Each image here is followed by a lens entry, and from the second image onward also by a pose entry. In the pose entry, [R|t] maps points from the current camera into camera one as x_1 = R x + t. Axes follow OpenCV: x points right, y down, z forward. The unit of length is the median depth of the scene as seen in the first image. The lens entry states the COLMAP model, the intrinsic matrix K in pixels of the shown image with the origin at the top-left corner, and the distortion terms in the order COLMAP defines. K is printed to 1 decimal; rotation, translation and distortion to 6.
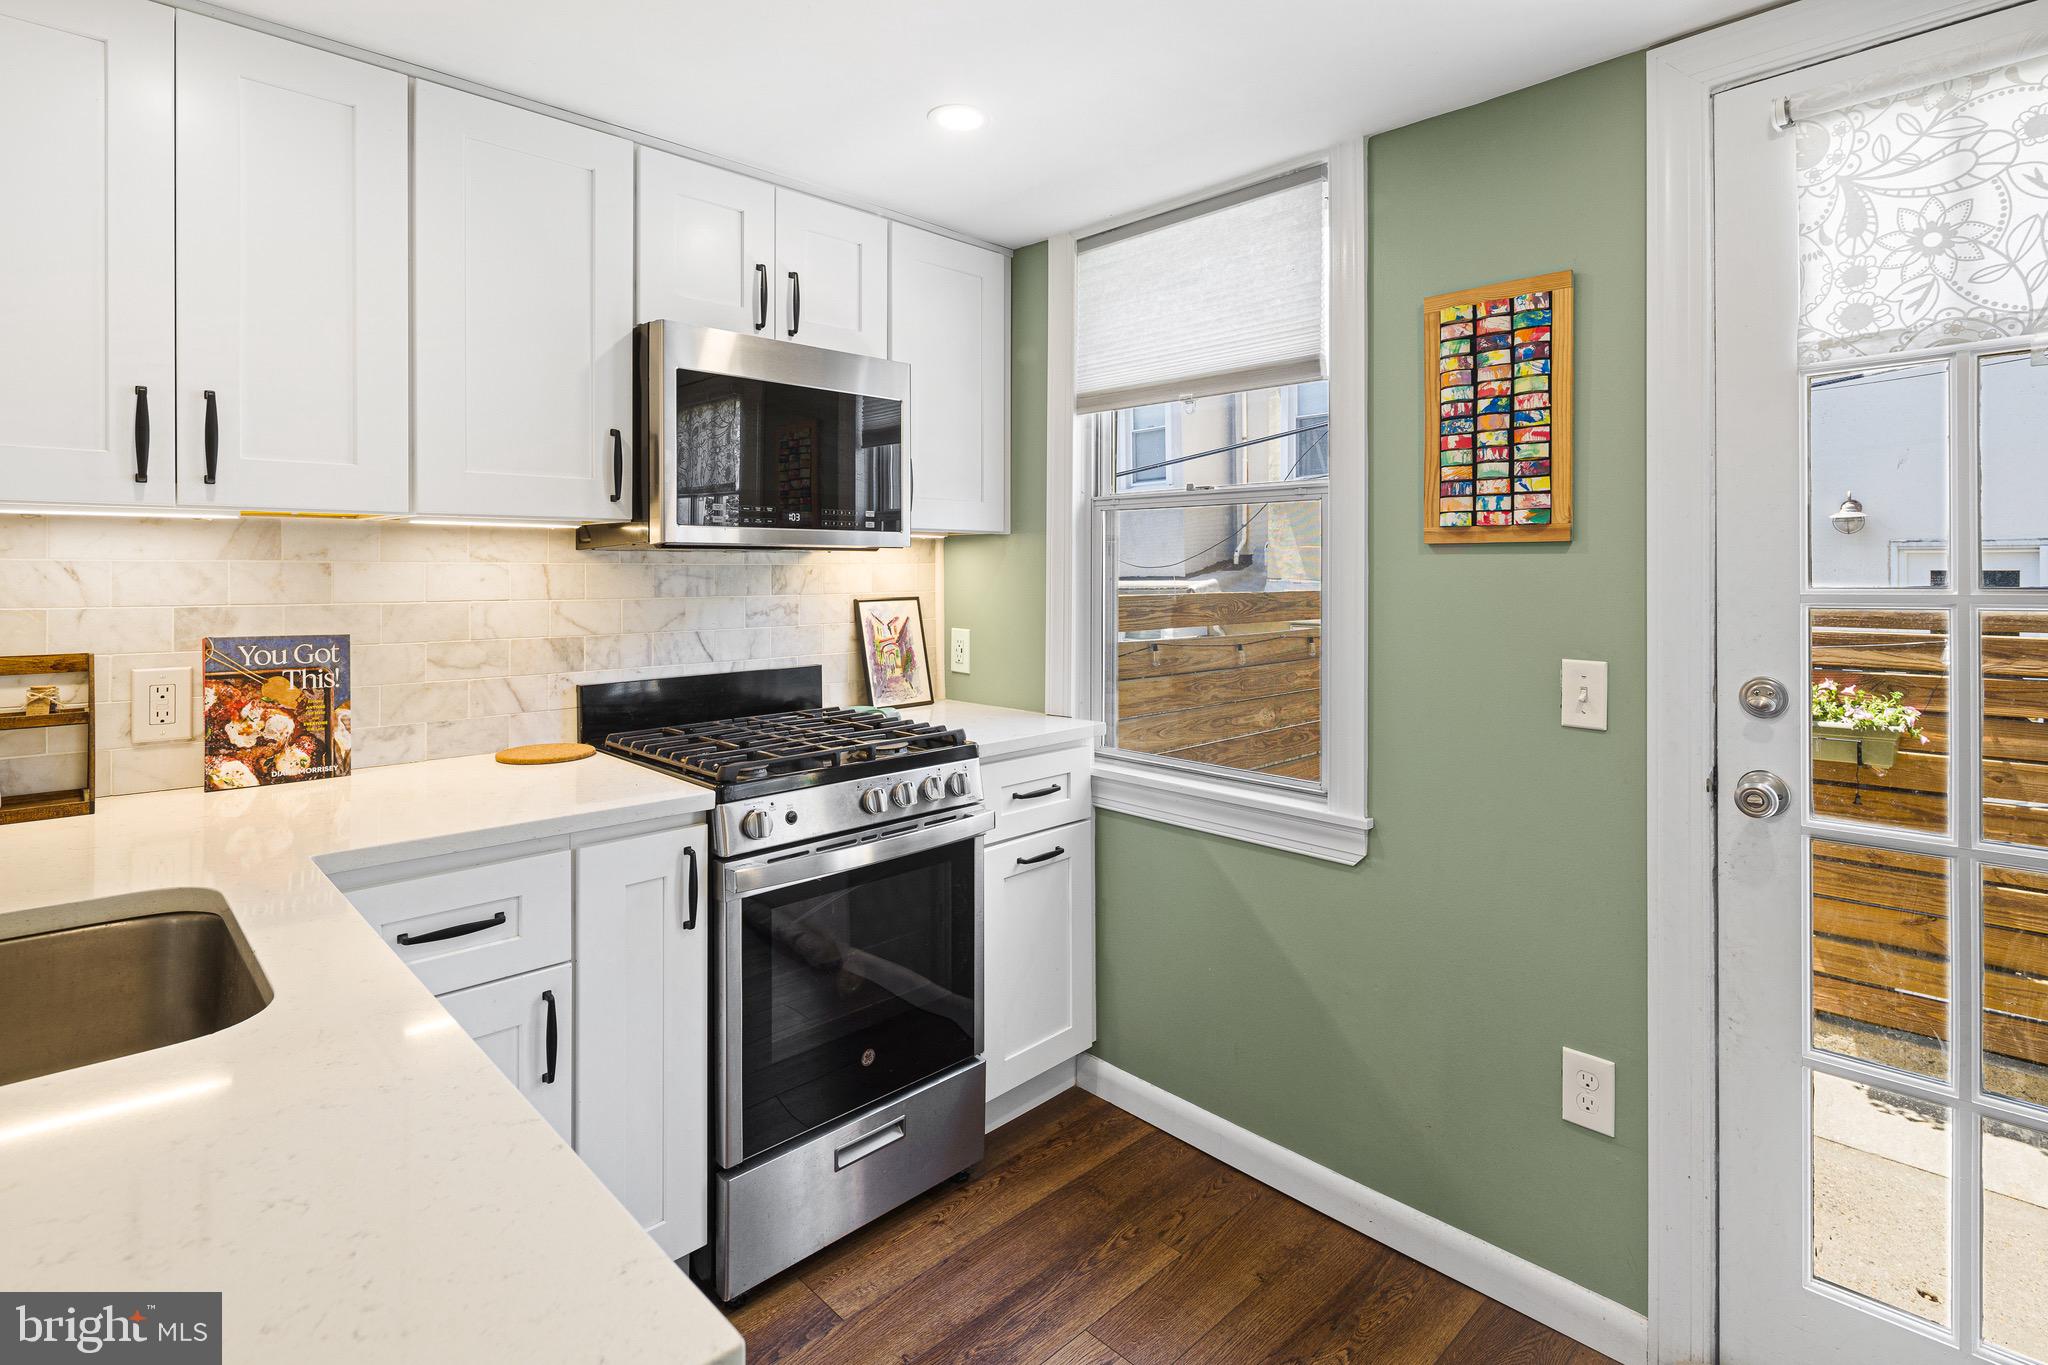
lens RADIAL K [[1009.4, 0, 1021.7], [0, 1009.4, 568.6], [0, 0, 1]] dist [-0.001709, -0.002257]
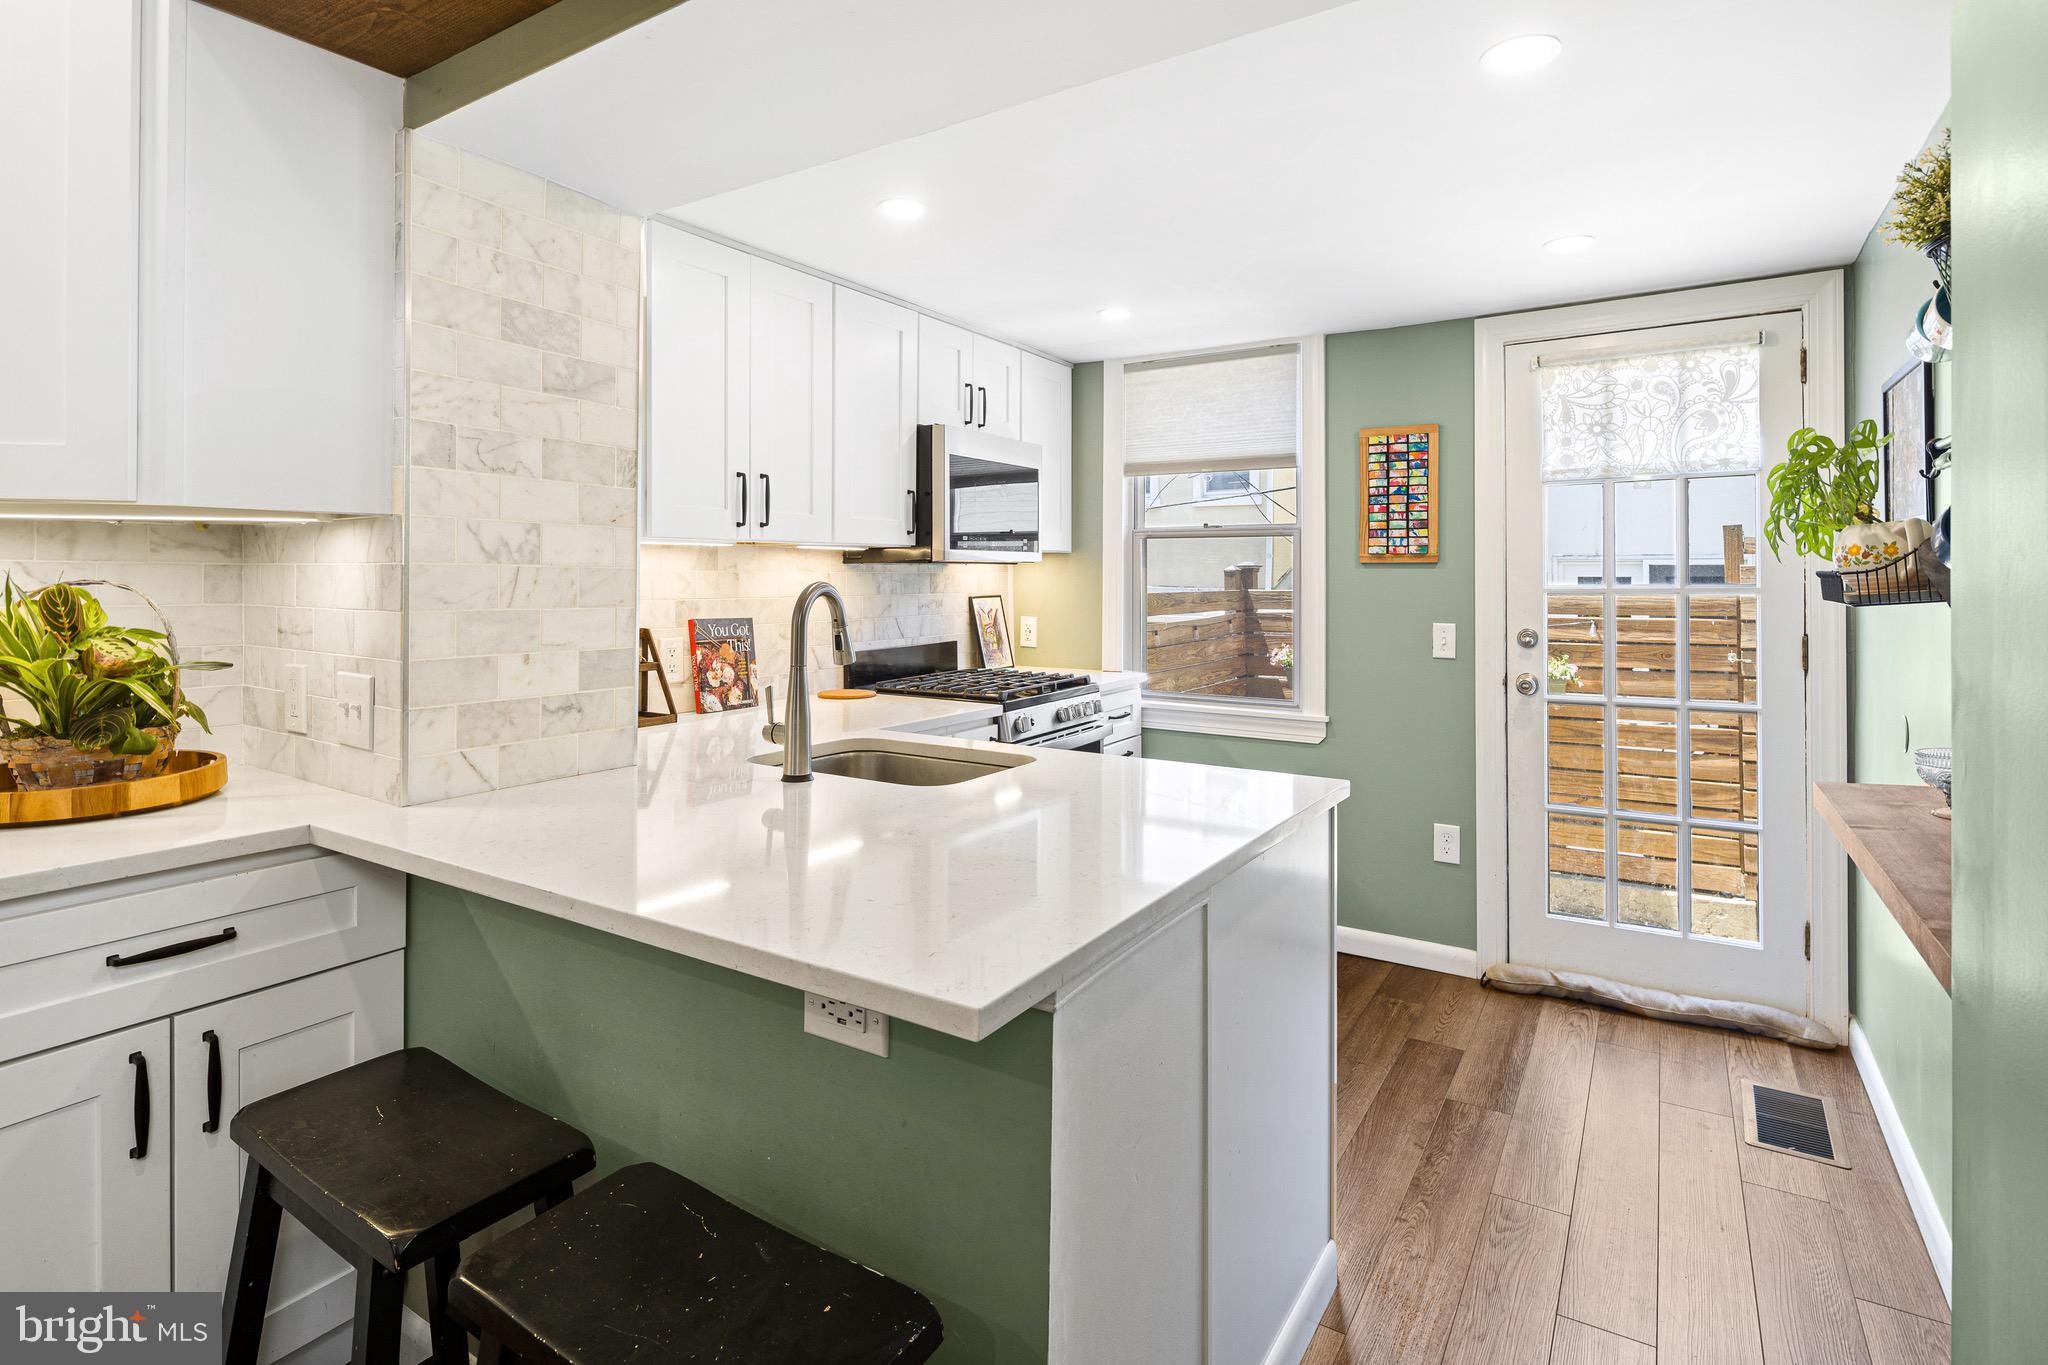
lens RADIAL K [[1009.4, 0, 1021.7], [0, 1009.4, 568.6], [0, 0, 1]] dist [-0.001709, -0.002257]
pose [[0.971960, 0.002468, 0.235132, -0.654488], [-0.001190, 0.999984, -0.005577, -0.003271], [-0.235142, 0.005141, 0.971947, -0.664350]]
